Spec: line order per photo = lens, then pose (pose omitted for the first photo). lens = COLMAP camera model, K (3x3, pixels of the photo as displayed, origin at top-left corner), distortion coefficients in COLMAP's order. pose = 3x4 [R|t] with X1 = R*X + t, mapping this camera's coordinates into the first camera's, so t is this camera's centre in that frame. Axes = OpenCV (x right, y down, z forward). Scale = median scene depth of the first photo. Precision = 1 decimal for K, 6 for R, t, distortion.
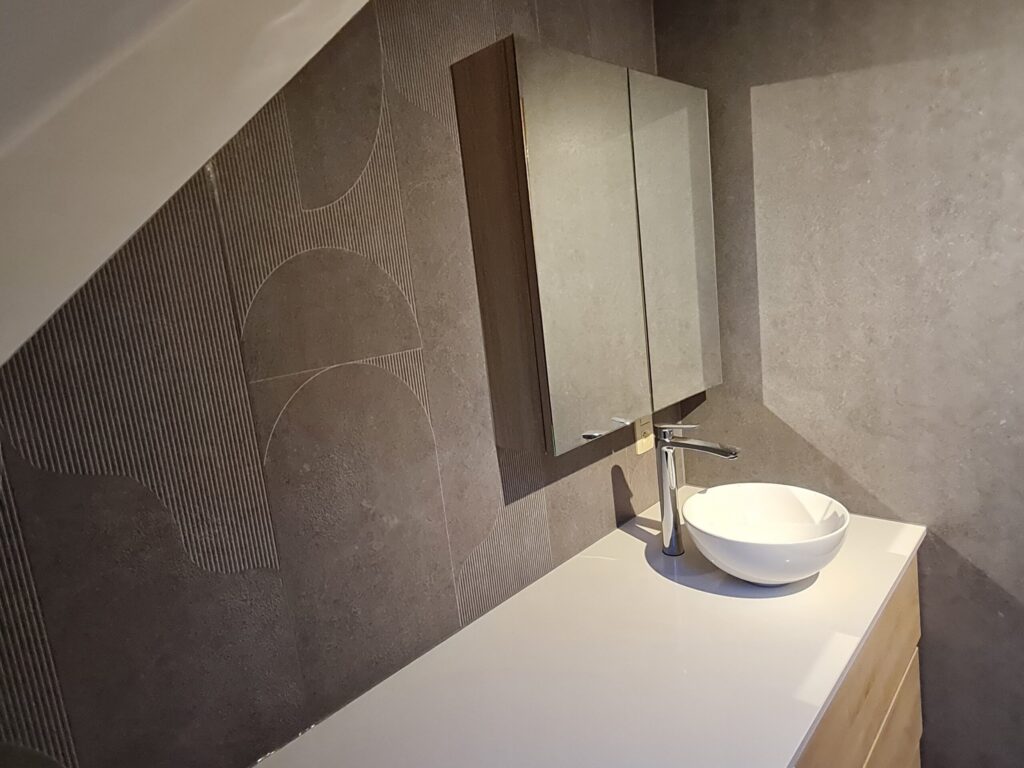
lens RADIAL K [[601.4, 0, 510.7], [0, 601.4, 376.3], [0, 0, 1]] dist [0.000407, 0.001078]
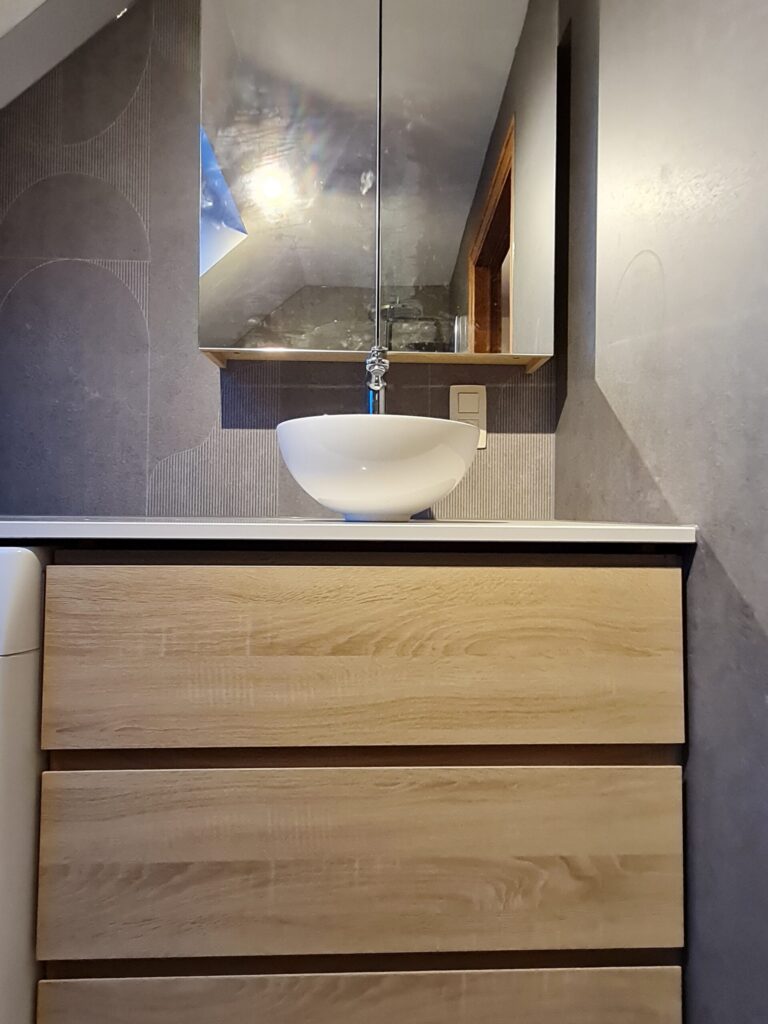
lens RADIAL K [[601.4, 0, 384.2], [0, 601.4, 509.4], [0, 0, 1]] dist [0.000407, 0.001078]
pose [[0.722715, 0.122208, -0.680256, 0.996264], [-0.198585, 0.979458, -0.035020, 0.360175], [0.662003, 0.160398, 0.732137, 0.479342]]
